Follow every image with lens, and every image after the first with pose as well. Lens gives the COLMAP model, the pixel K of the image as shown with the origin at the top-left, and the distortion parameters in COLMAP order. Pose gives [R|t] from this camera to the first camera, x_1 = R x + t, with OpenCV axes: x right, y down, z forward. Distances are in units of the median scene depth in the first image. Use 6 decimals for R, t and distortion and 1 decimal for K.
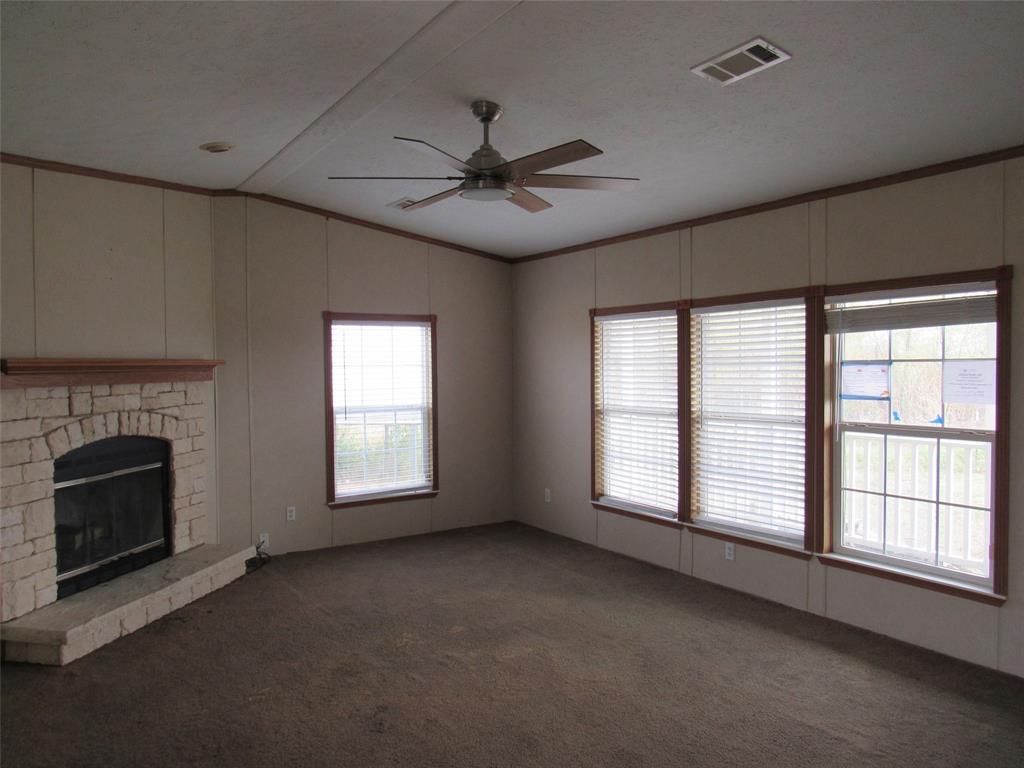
lens RADIAL K [[743.6, 0, 512.0], [0, 743.6, 384.0], [0, 0, 1]] dist [-0.032495, 0.003373]
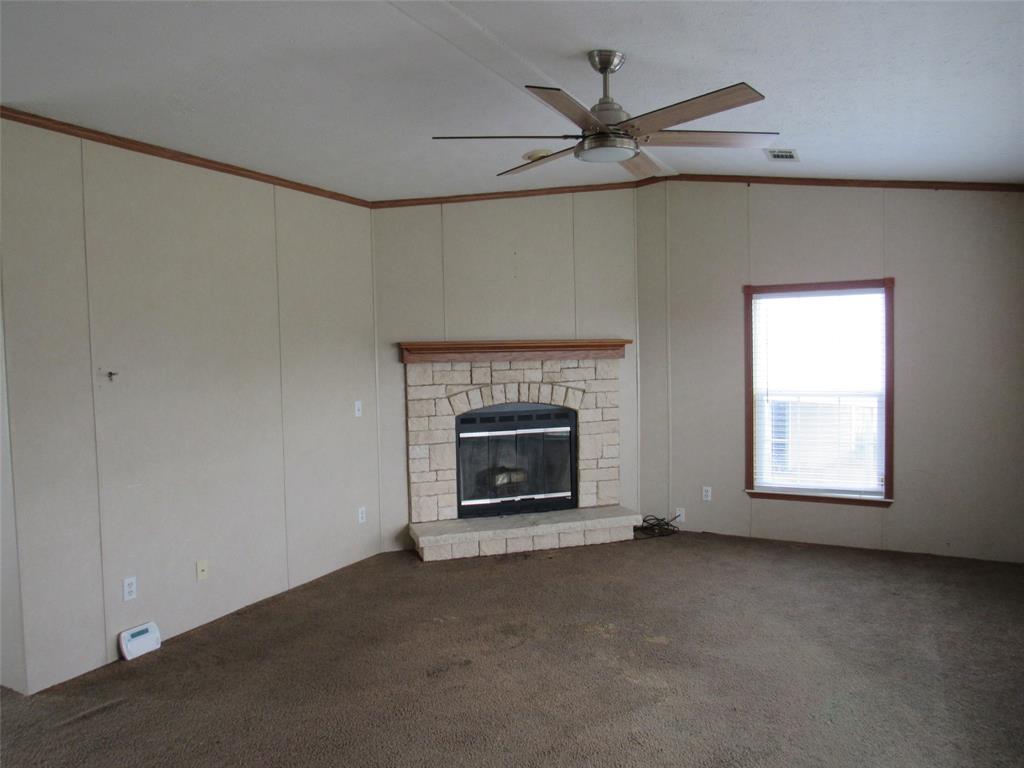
lens RADIAL K [[743.6, 0, 512.0], [0, 743.6, 384.0], [0, 0, 1]] dist [-0.032495, 0.003373]
pose [[0.469786, 0.041979, -0.881781, 0.542492], [-0.009495, 0.999051, 0.042504, -0.013284], [0.882729, -0.011595, 0.469739, 0.371802]]
